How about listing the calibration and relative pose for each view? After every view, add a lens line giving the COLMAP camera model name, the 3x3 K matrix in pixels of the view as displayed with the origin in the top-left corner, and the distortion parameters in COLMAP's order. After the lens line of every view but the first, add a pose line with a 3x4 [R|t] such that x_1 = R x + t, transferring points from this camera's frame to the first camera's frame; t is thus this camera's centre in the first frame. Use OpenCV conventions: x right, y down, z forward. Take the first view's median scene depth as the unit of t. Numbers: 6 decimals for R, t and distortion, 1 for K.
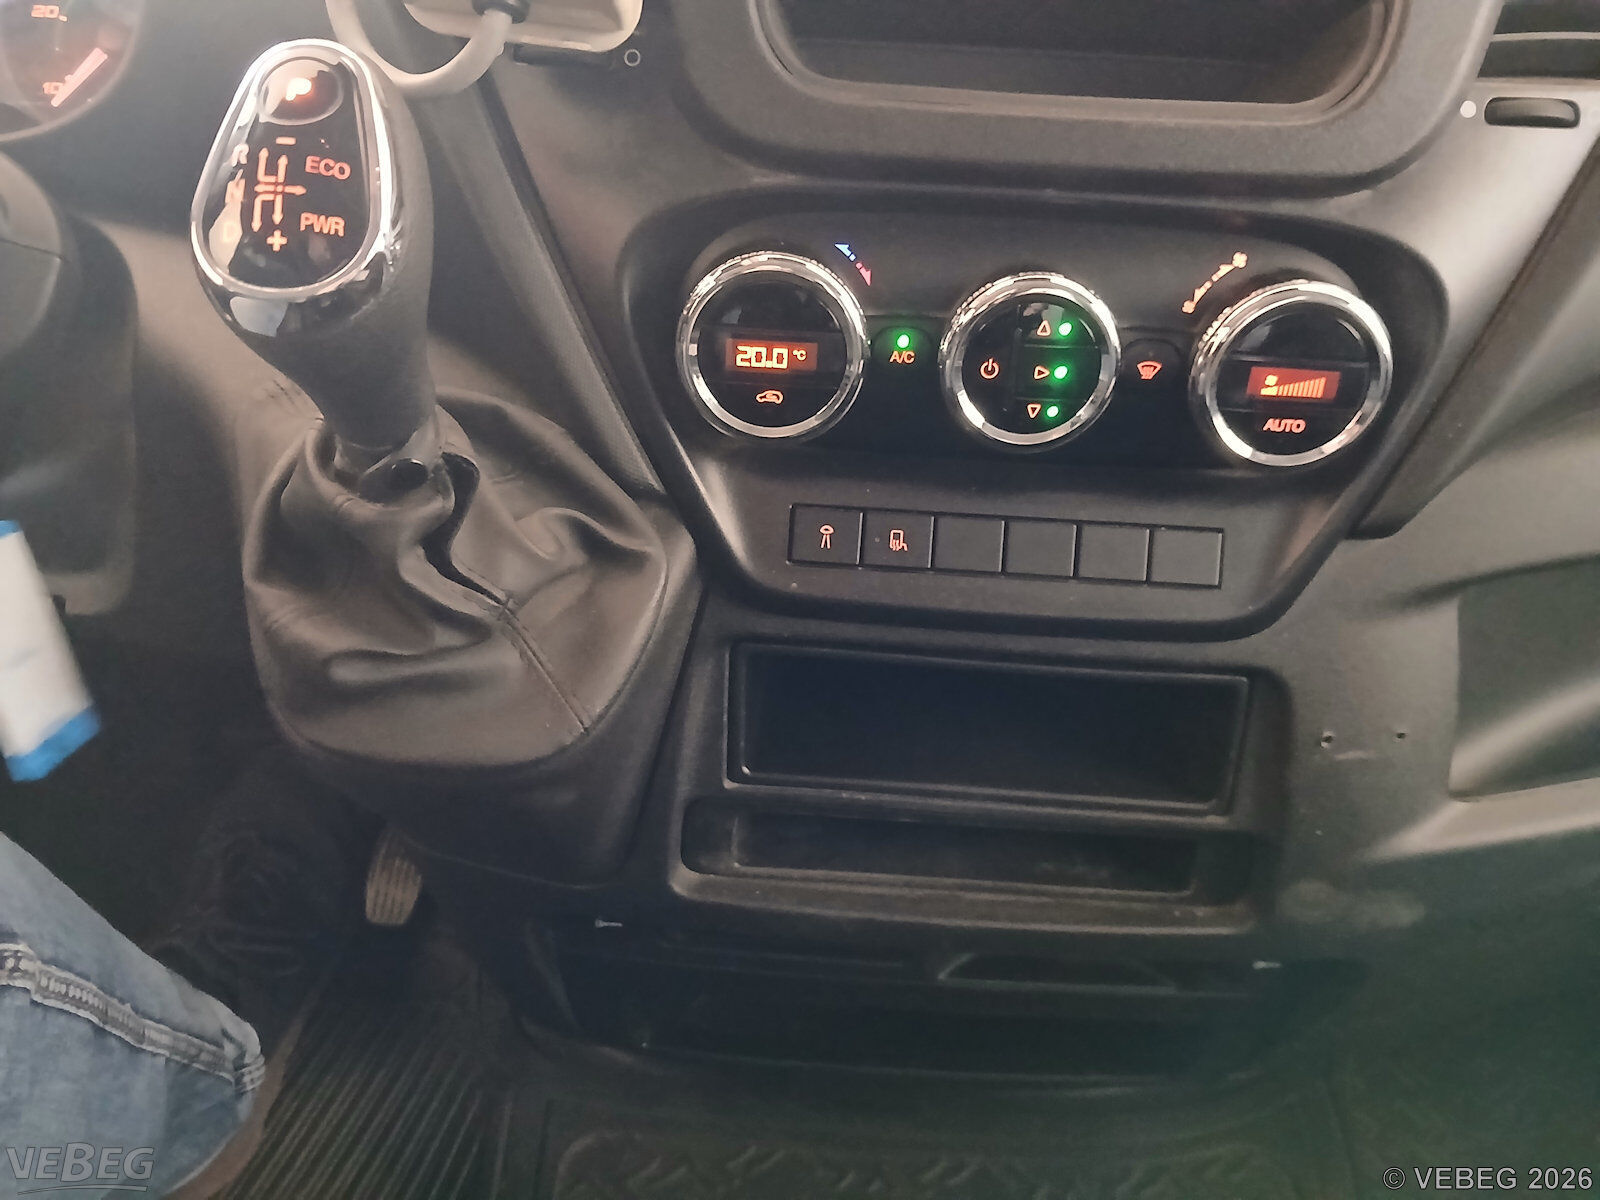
lens RADIAL K [[1202.8, 0, 744.1], [0, 1202.8, 600.3], [0, 0, 1]] dist [0.040057, -0.083009]
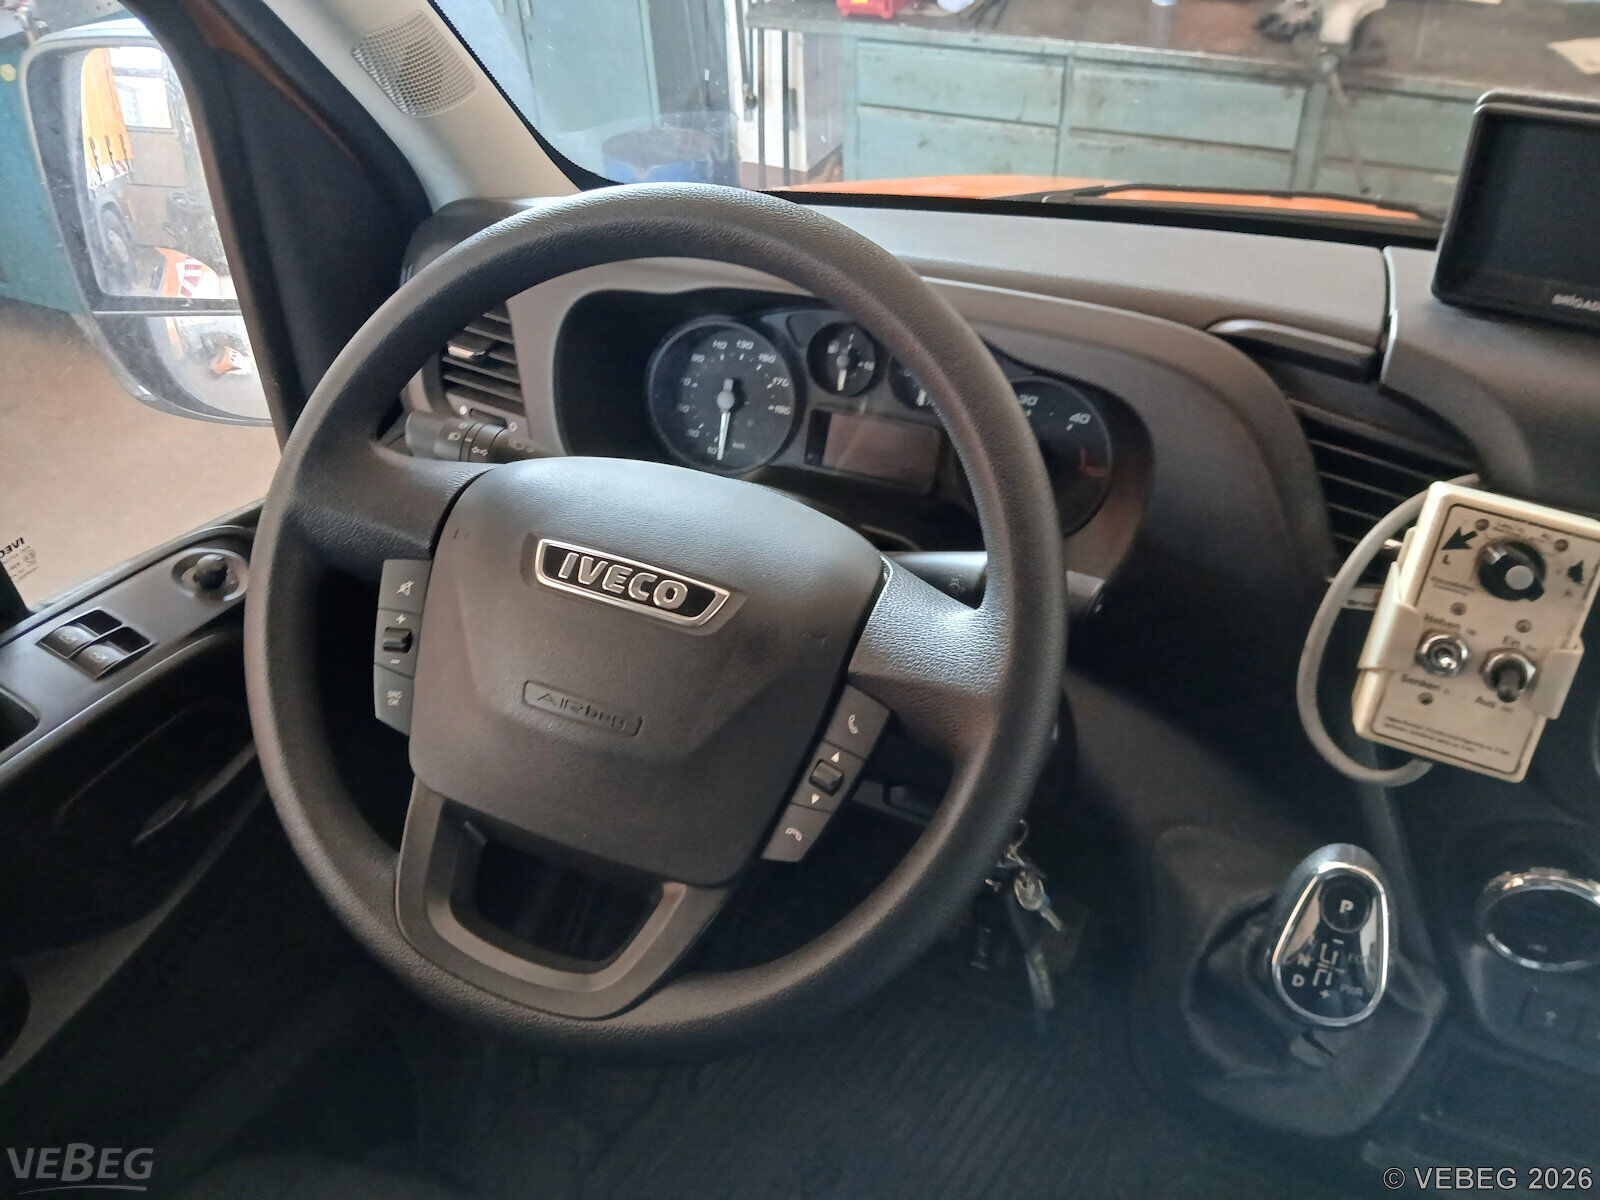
lens RADIAL K [[1282.1, 0, 784.6], [0, 1282.1, 593.6], [0, 0, 1]] dist [0.024280, -0.113569]
pose [[0.940935, 0.158209, -0.299351, -0.452358], [-0.106309, 0.977454, 0.182432, -0.781540], [0.321465, -0.139833, 0.936540, -0.683103]]
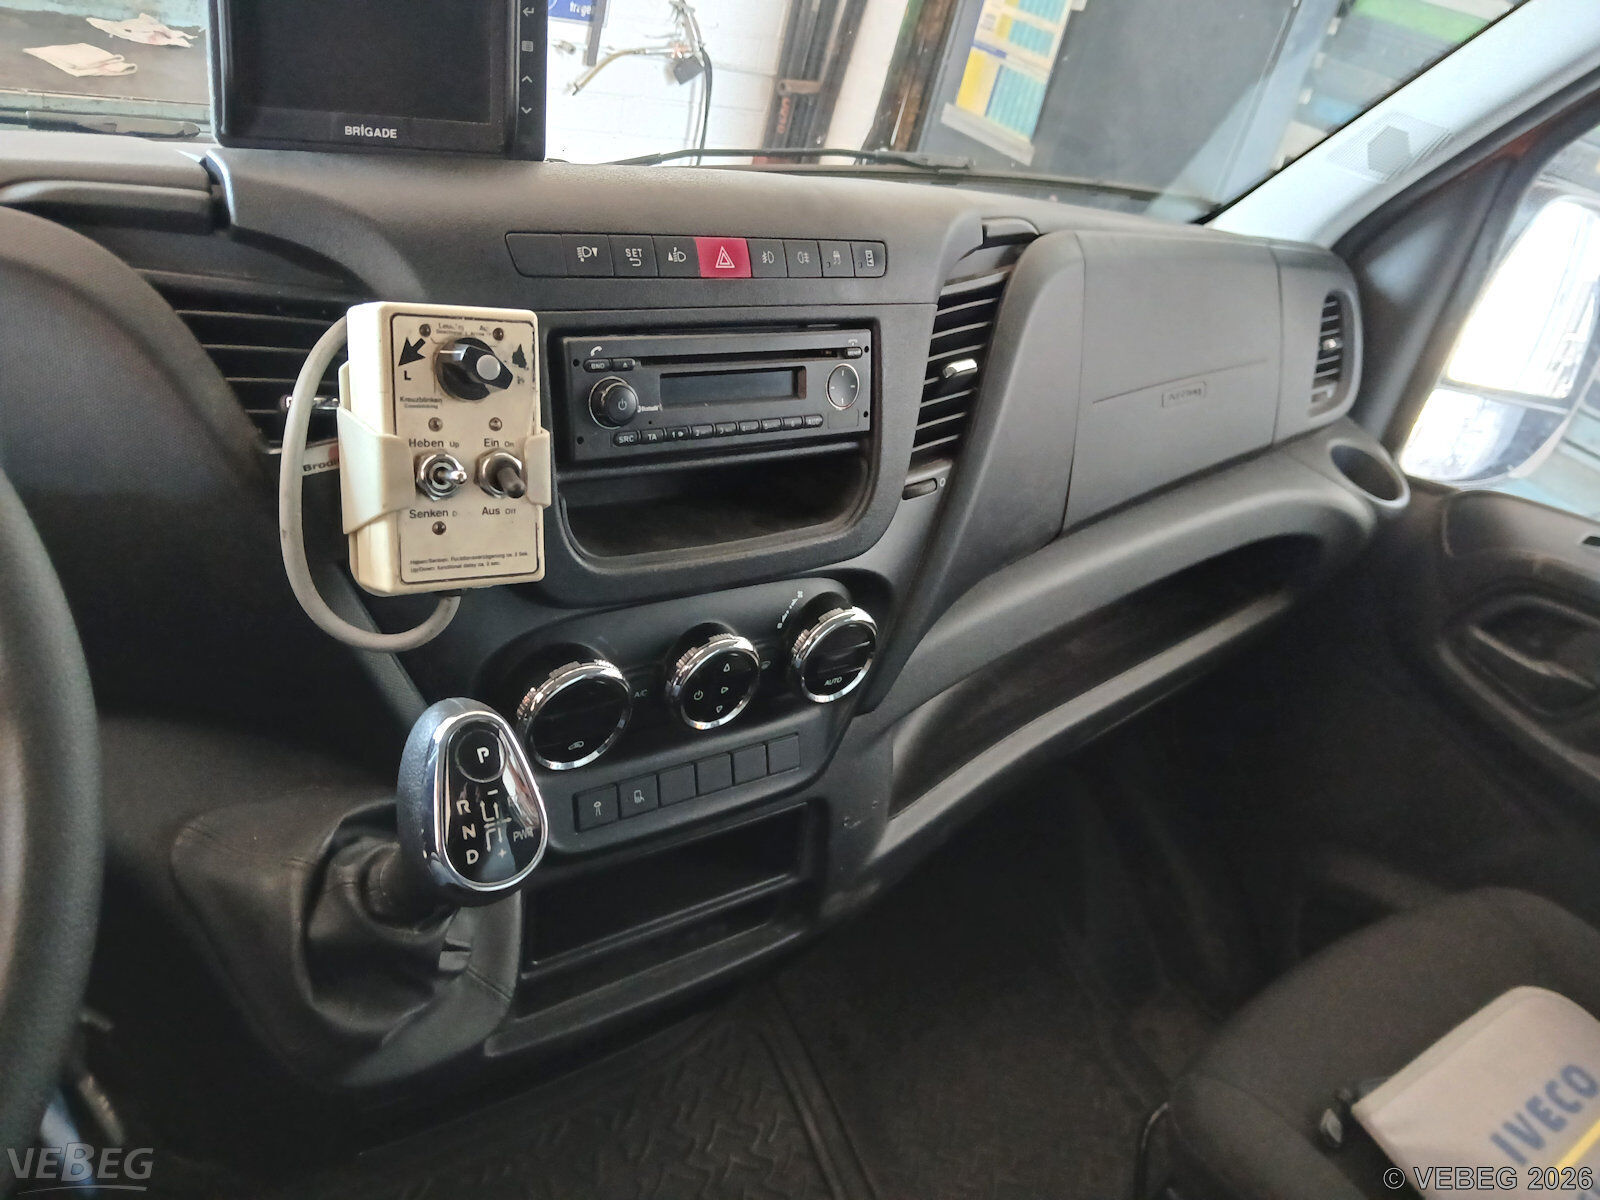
lens RADIAL K [[1282.1, 0, 784.6], [0, 1282.1, 593.6], [0, 0, 1]] dist [0.024280, -0.113569]
pose [[0.761204, -0.210947, 0.613246, -0.737743], [0.138491, 0.976681, 0.164058, -0.592282], [-0.633553, -0.039953, 0.772667, -0.405292]]
